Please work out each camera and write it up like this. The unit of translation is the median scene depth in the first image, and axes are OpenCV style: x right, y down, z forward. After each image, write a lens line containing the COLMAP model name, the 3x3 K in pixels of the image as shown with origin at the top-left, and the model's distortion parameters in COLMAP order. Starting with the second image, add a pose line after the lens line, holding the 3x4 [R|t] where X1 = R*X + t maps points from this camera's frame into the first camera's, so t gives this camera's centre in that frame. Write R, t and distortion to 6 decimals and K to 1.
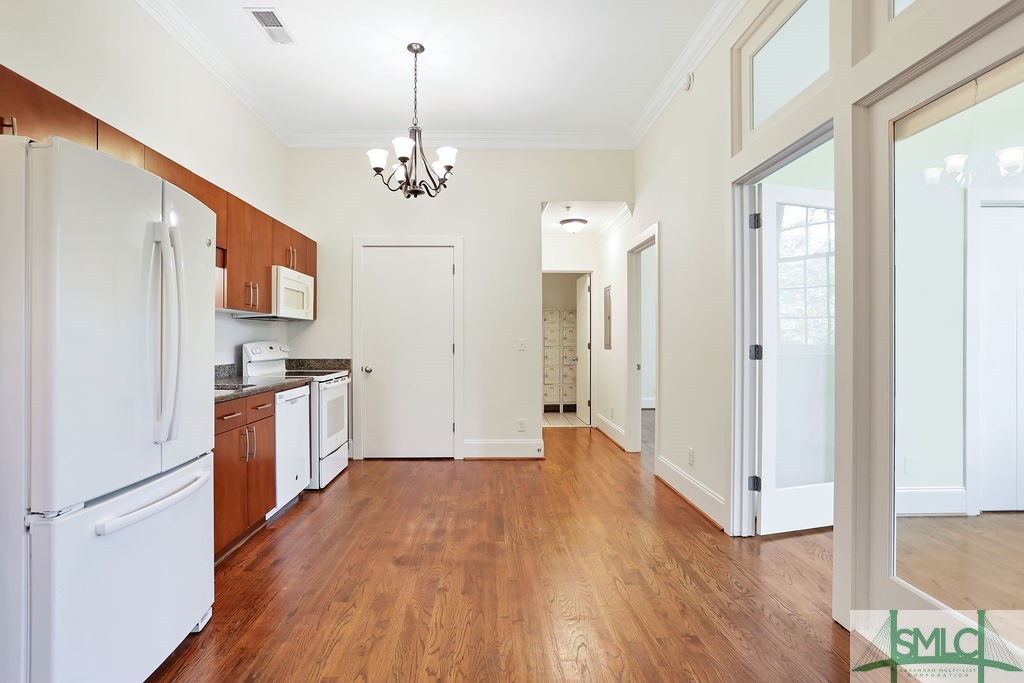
lens RADIAL K [[512.1, 0, 504.4], [0, 512.1, 344.7], [0, 0, 1]] dist [-0.058966, 0.029525]
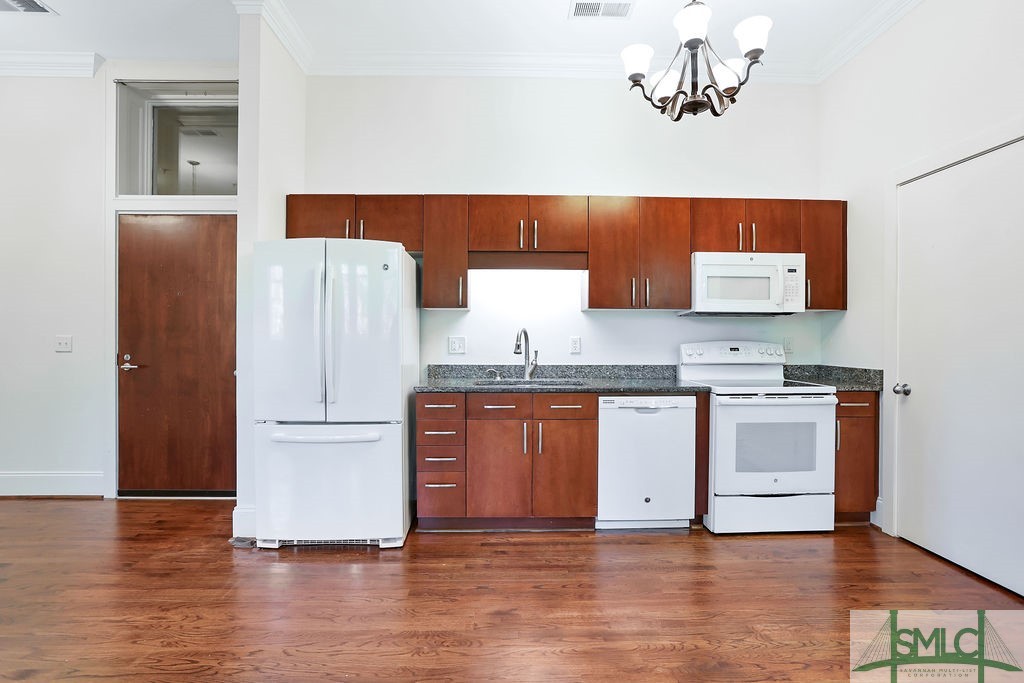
lens RADIAL K [[512.1, 0, 511.8], [0, 512.1, 341.6], [0, 0, 1]] dist [-0.058966, 0.029525]
pose [[-0.004997, 0.005717, -0.999971, 0.461297], [-0.011042, 0.999922, 0.005771, -0.009006], [0.999927, 0.011071, -0.004933, 0.788959]]
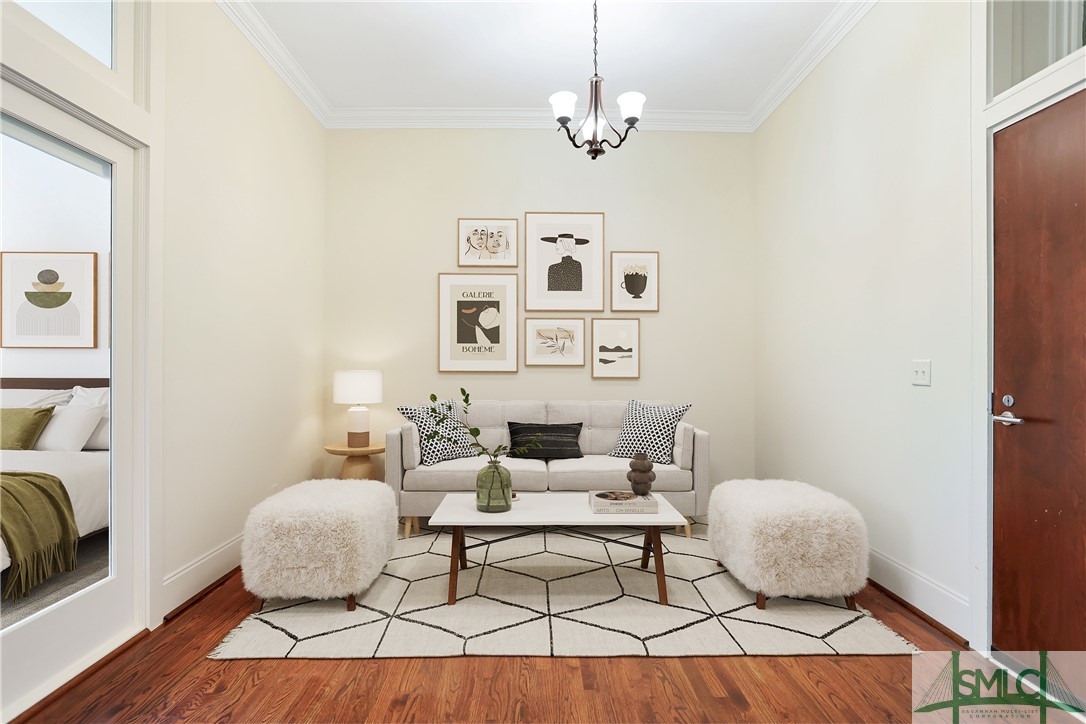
lens RADIAL K [[543.1, 0, 545.0], [0, 543.1, 366.7], [0, 0, 1]] dist [-0.058966, 0.029525]
pose [[-0.999941, -0.000803, 0.010867, -0.083302], [-0.000725, 0.999974, 0.007192, -0.001494], [-0.010872, 0.007184, -0.999915, 0.558242]]
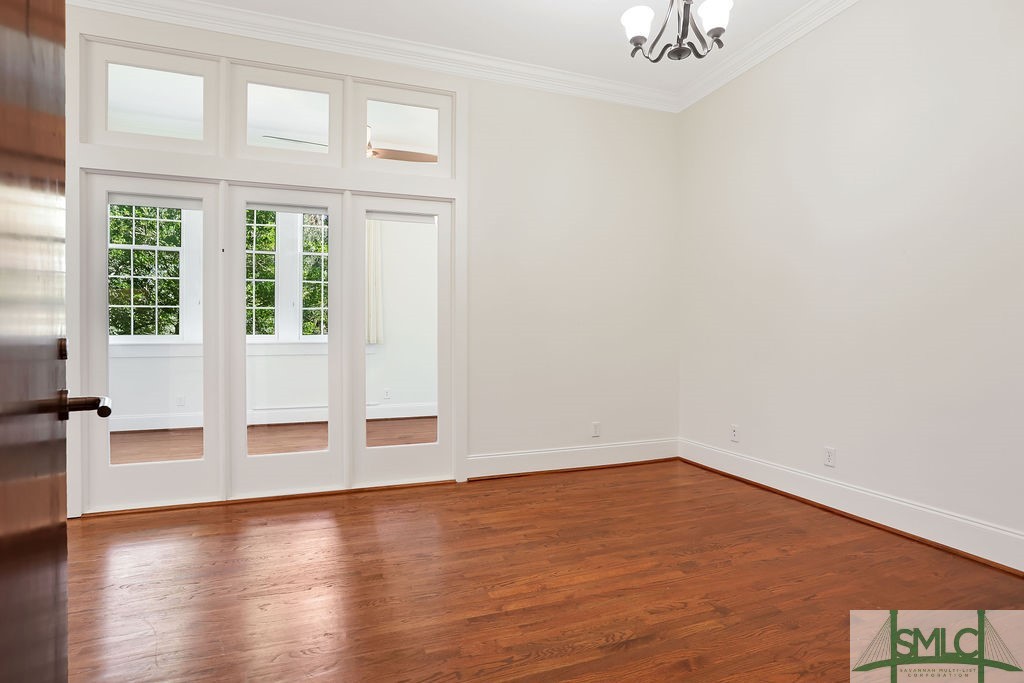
lens RADIAL K [[512.1, 0, 508.9], [0, 512.1, 350.6], [0, 0, 1]] dist [-0.058966, 0.029525]
pose [[-0.307313, -0.019417, 0.951411, -0.652960], [0.013192, 0.999609, 0.024661, 0.027295], [-0.951517, 0.020130, -0.306936, 0.132281]]
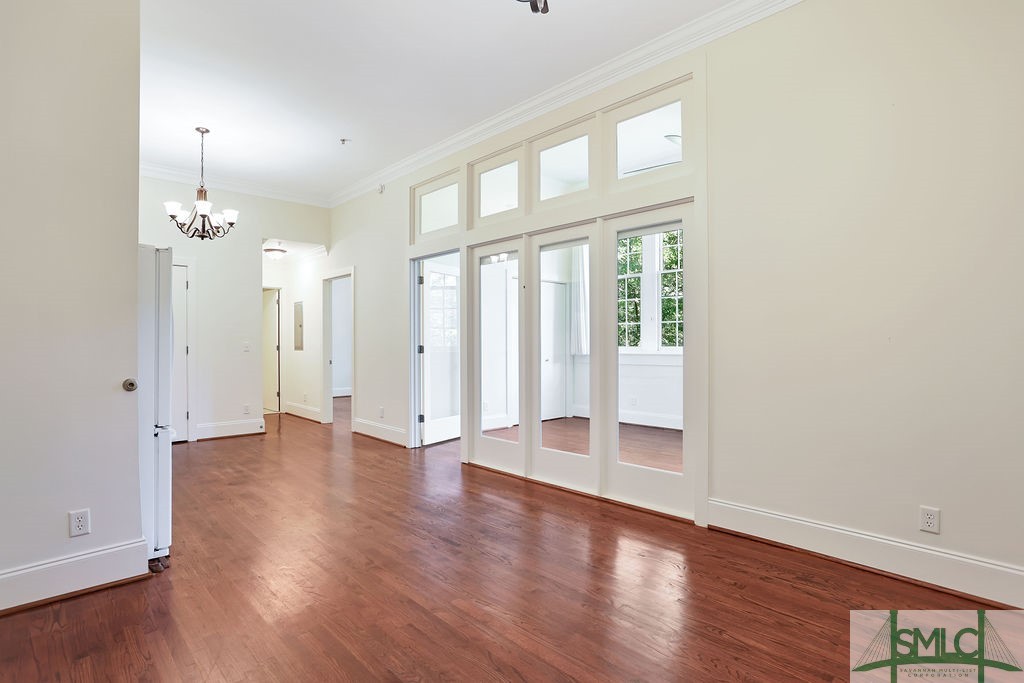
lens RADIAL K [[512.1, 0, 501.2], [0, 512.1, 343.7], [0, 0, 1]] dist [-0.058966, 0.029525]
pose [[0.756641, -0.003027, 0.653824, -0.460089], [0.007695, 0.999961, -0.004276, 0.003637], [-0.653786, 0.008266, 0.756635, -0.566976]]
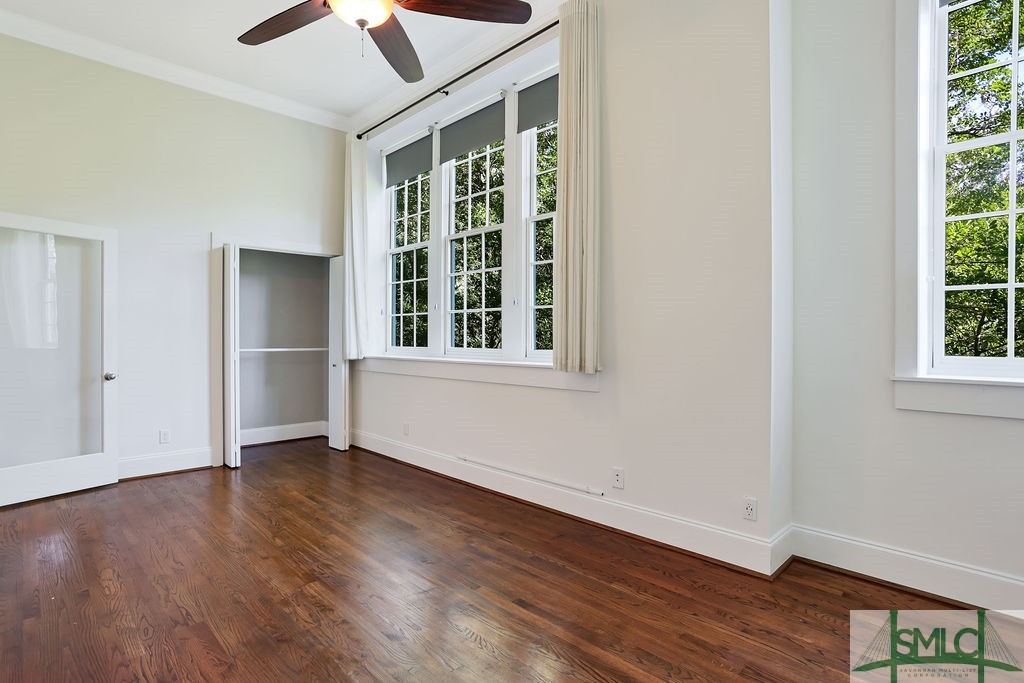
lens RADIAL K [[512.1, 0, 512.9], [0, 512.1, 341.9], [0, 0, 1]] dist [-0.058966, 0.029525]
pose [[0.732689, -0.003089, 0.680557, 0.564374], [0.002002, 0.999995, 0.002384, -0.009960], [-0.680561, -0.000385, 0.732692, -0.580878]]
